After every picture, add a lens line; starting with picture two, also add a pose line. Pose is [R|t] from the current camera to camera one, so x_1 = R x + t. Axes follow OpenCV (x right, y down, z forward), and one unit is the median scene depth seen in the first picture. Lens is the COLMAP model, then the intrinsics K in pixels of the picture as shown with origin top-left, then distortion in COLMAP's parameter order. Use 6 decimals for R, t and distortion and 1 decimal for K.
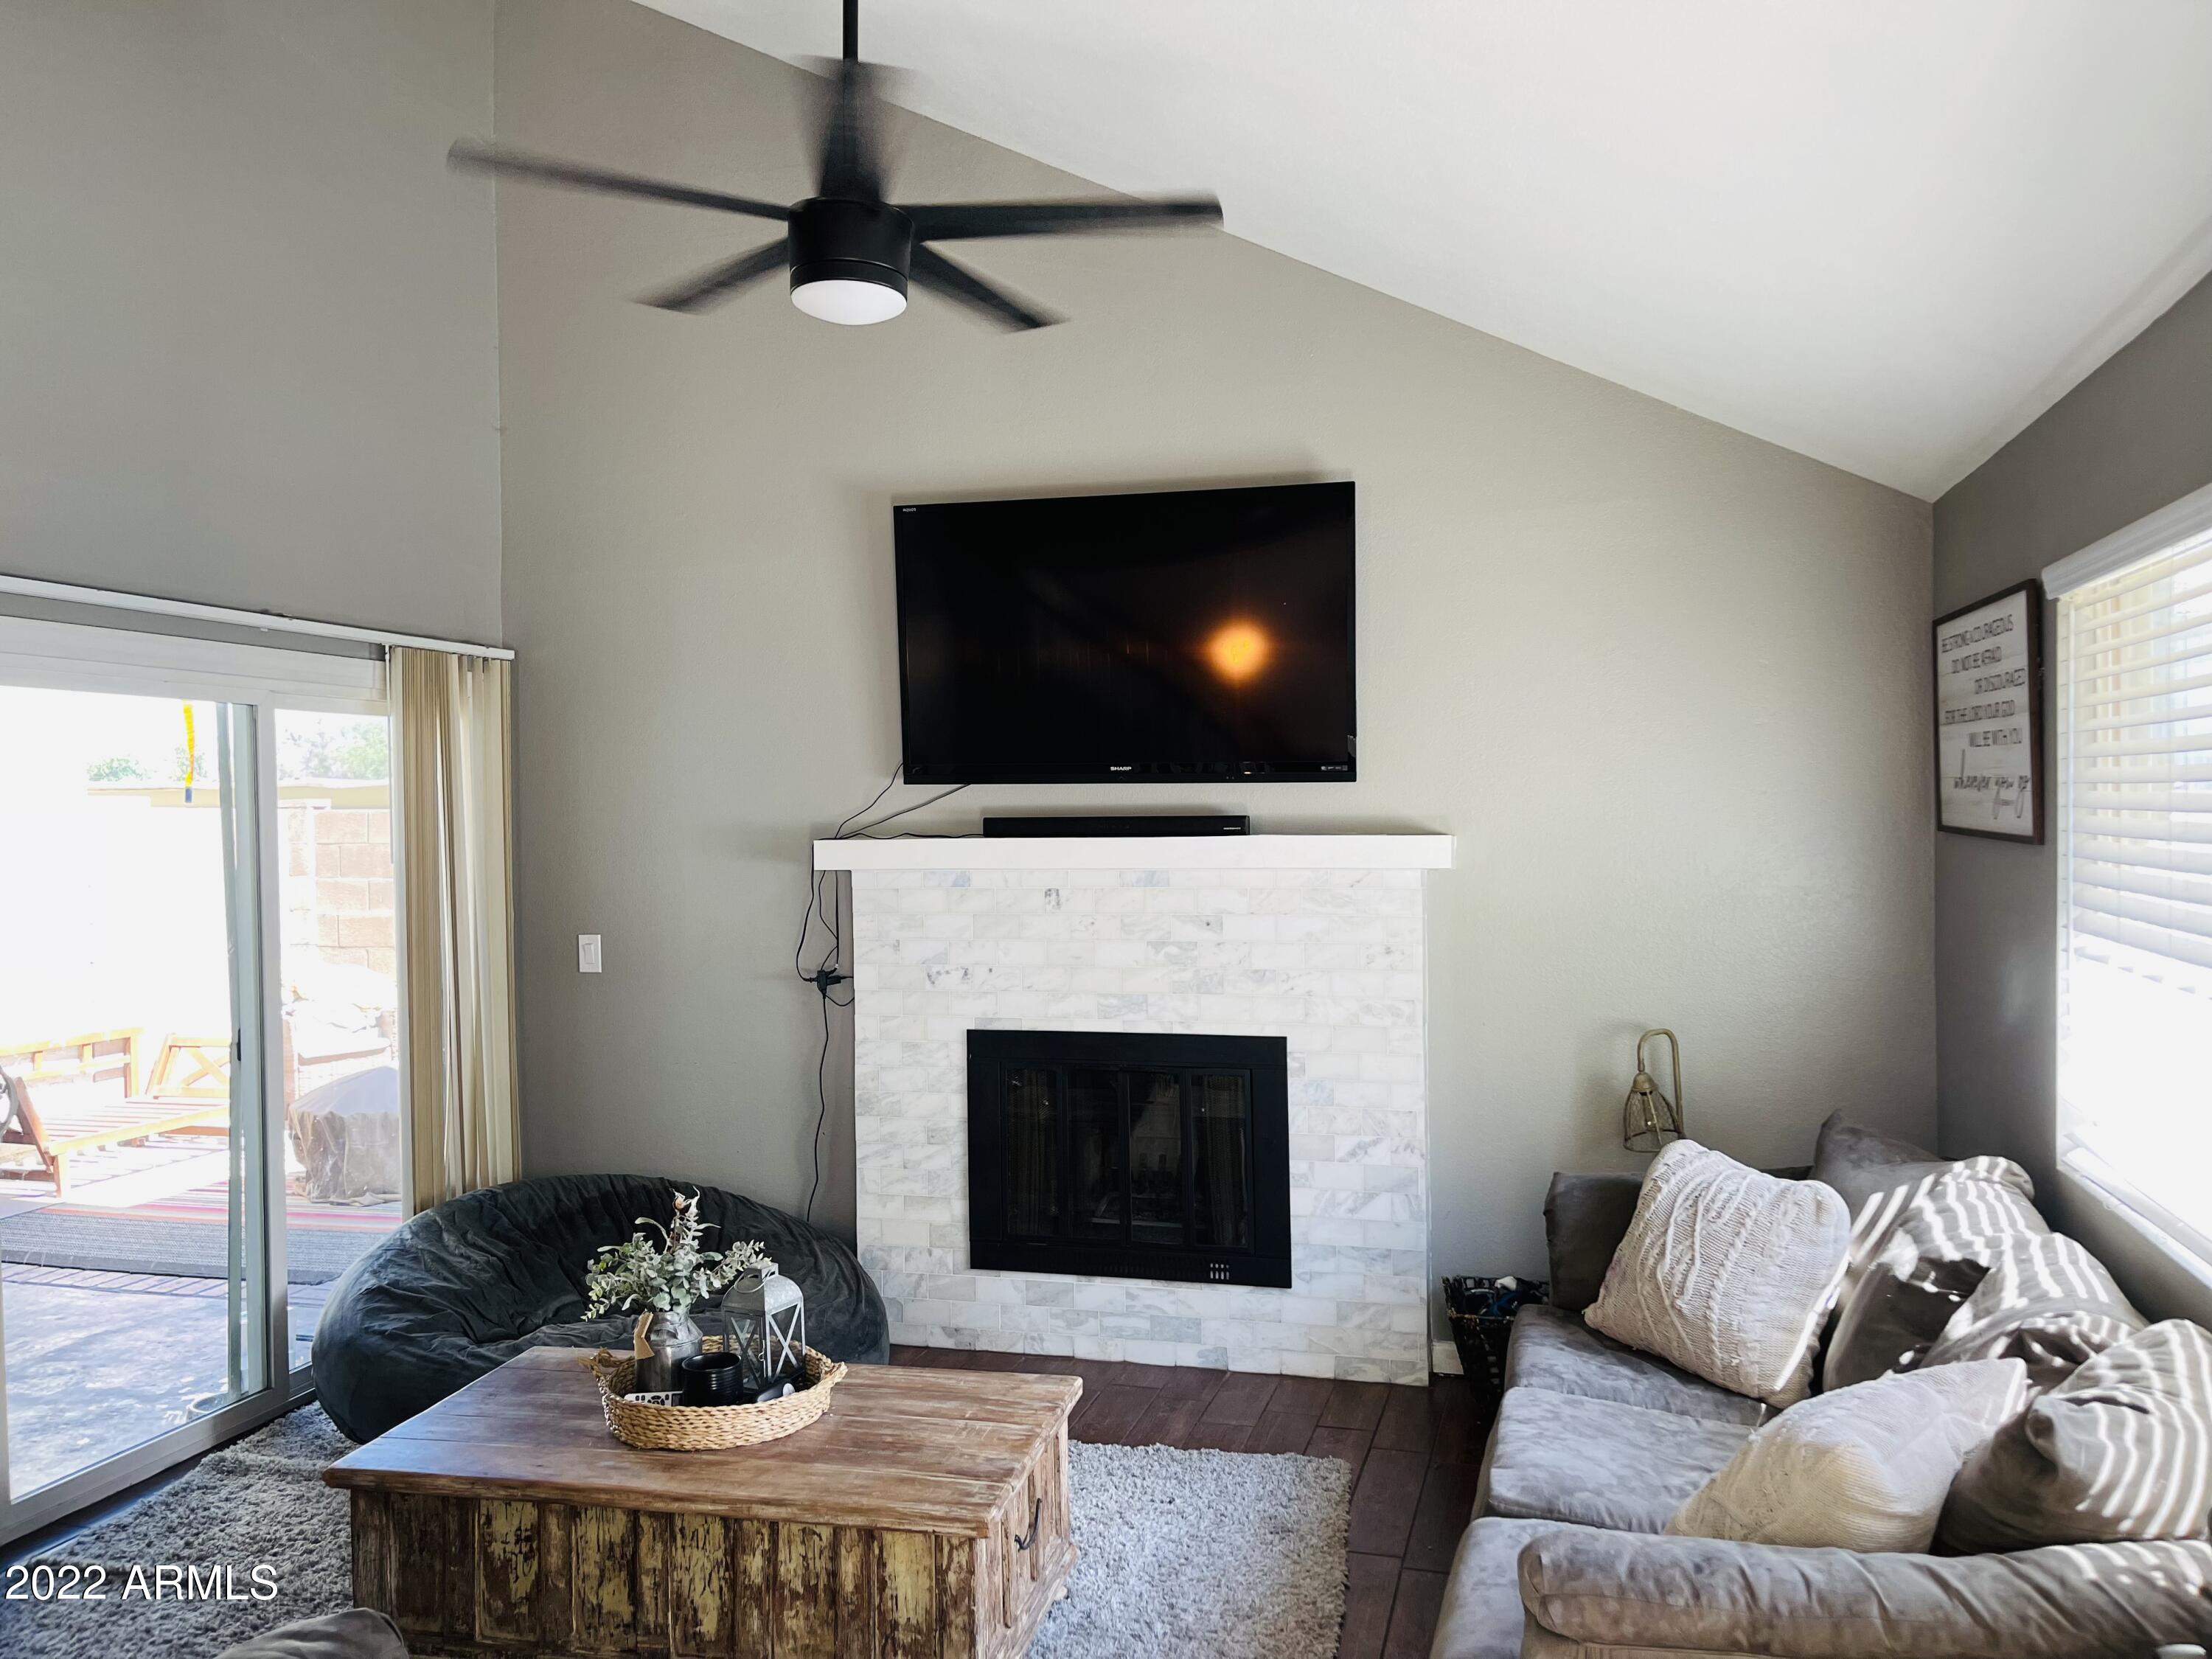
lens RADIAL K [[1683.0, 0, 1112.4], [0, 1683.0, 821.5], [0, 0, 1]] dist [0.021021, -0.021064]
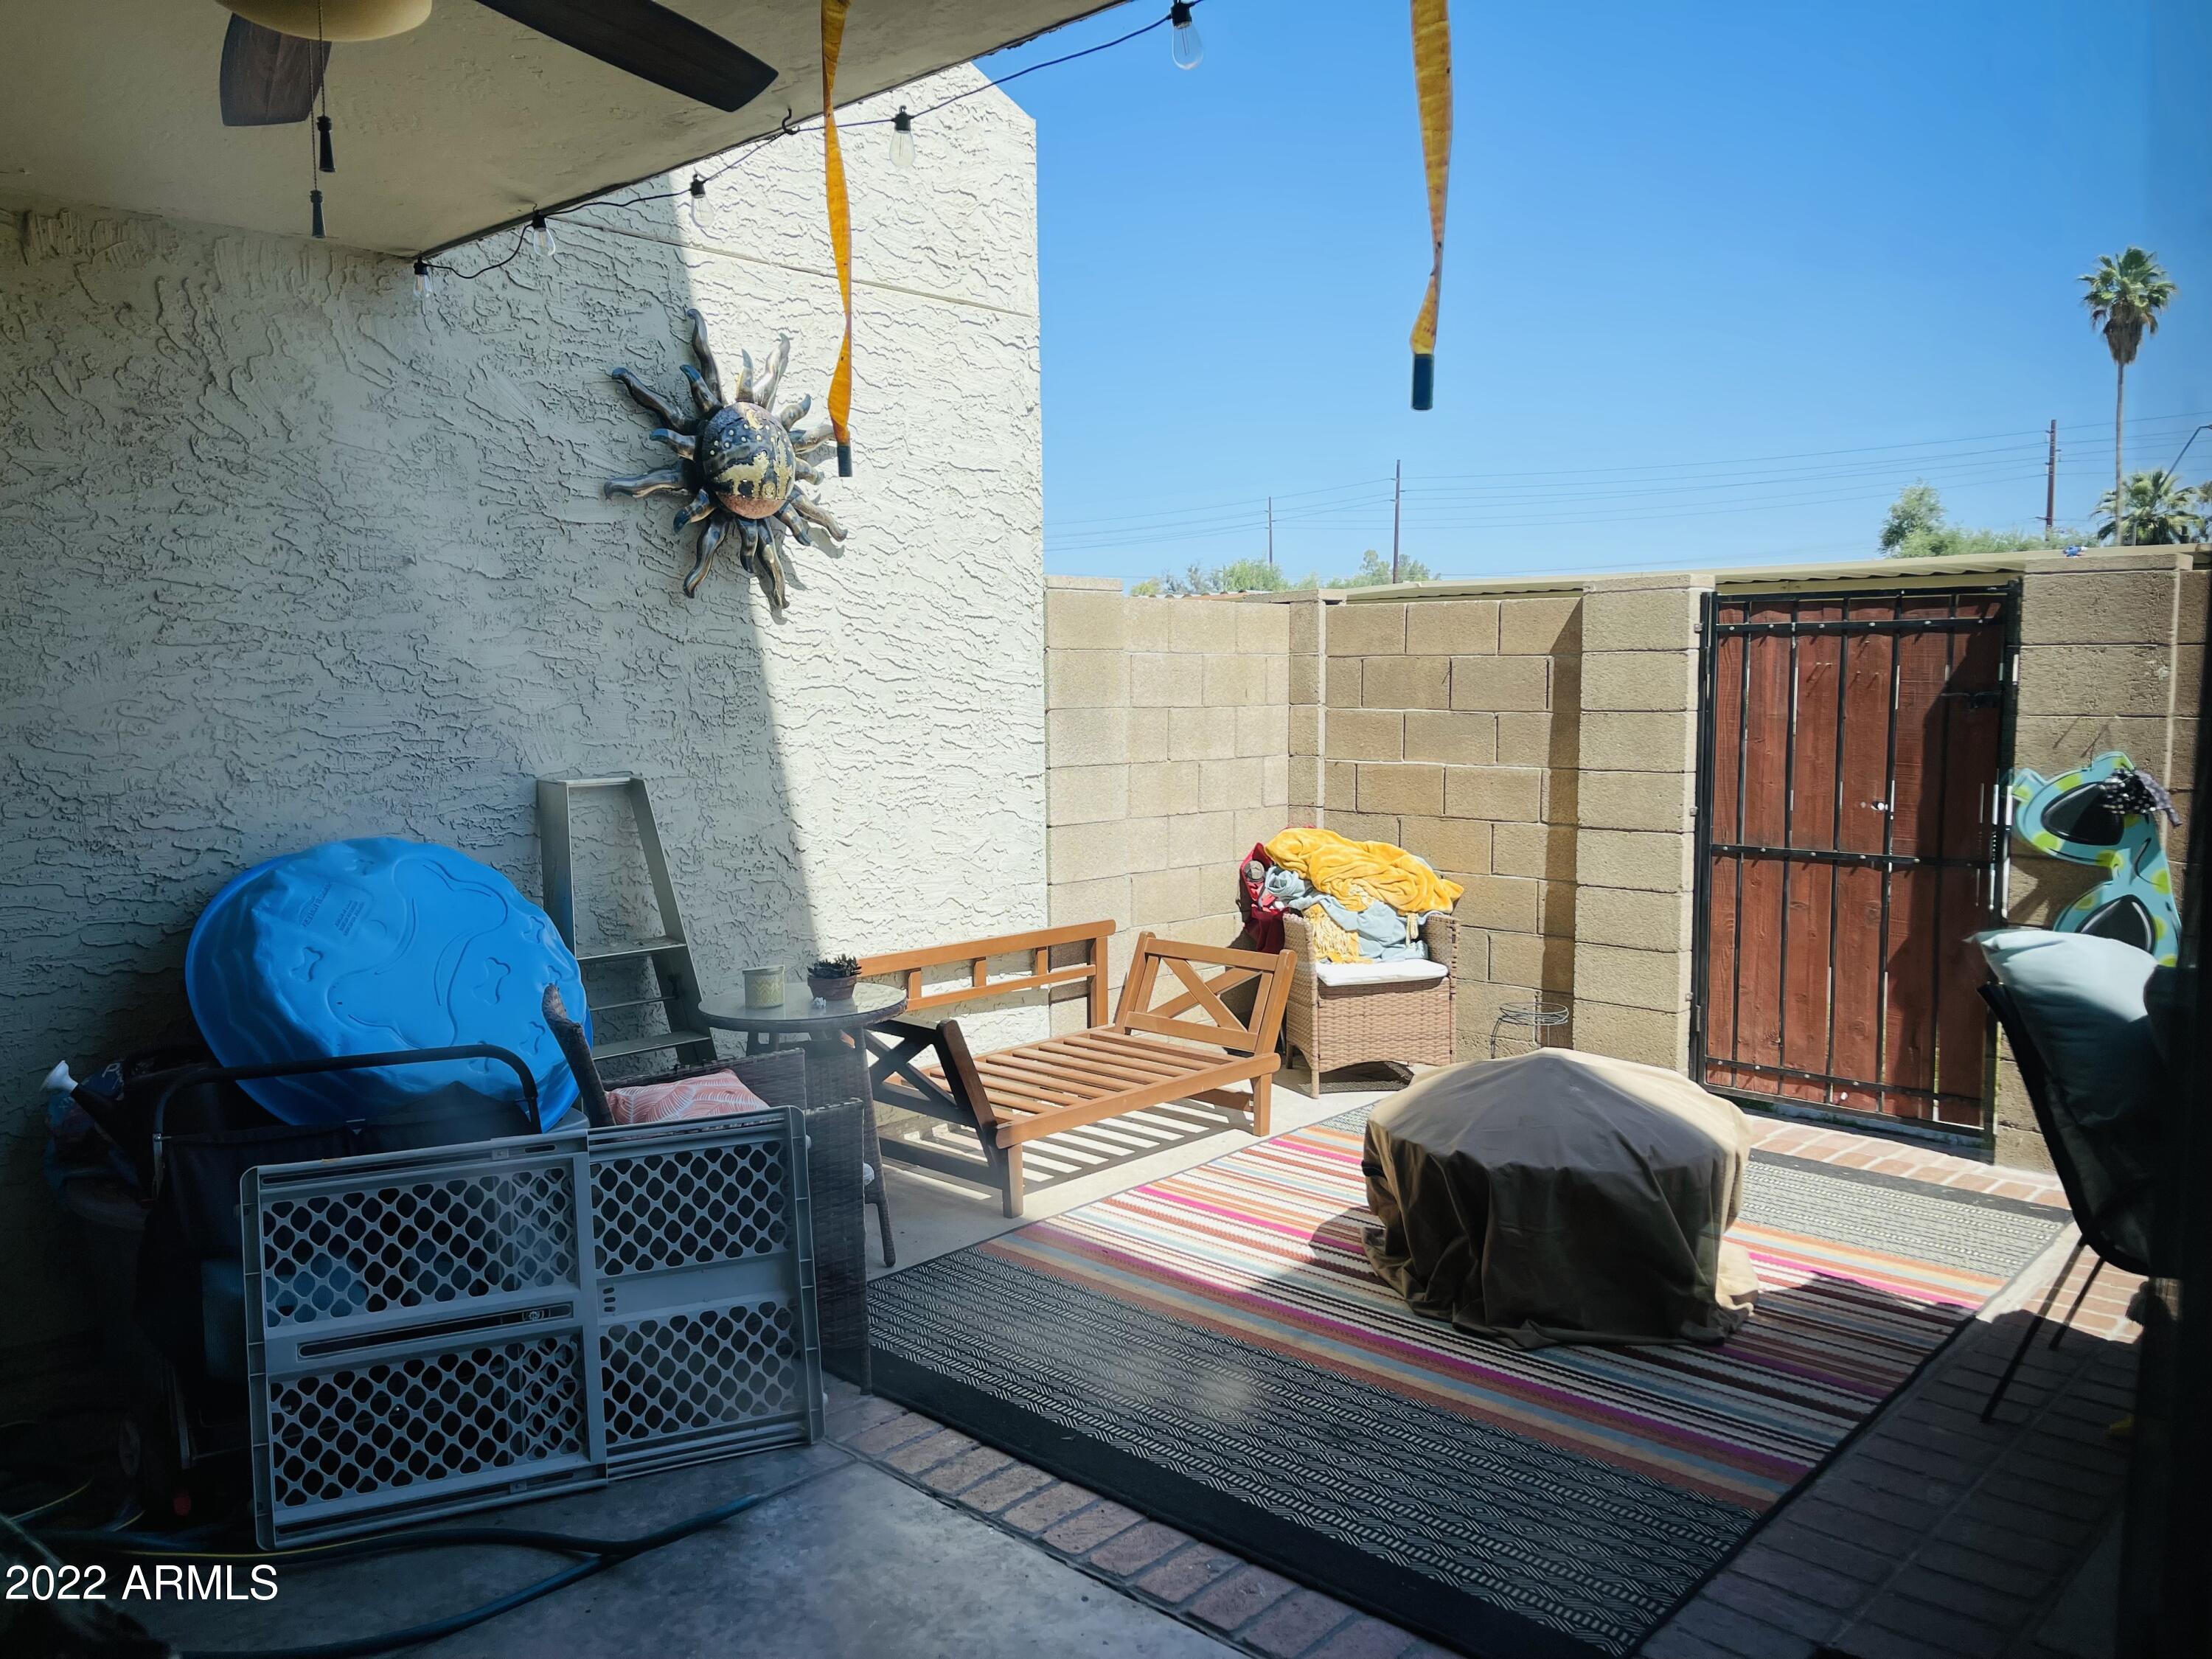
lens RADIAL K [[1683.0, 0, 1108.1], [0, 1683.0, 831.3], [0, 0, 1]] dist [0.021021, -0.021064]
pose [[0.884004, 0.051881, -0.464591, -0.268350], [-0.007884, 0.995336, 0.096149, 0.021510], [0.467413, -0.081333, 0.880290, 0.418349]]
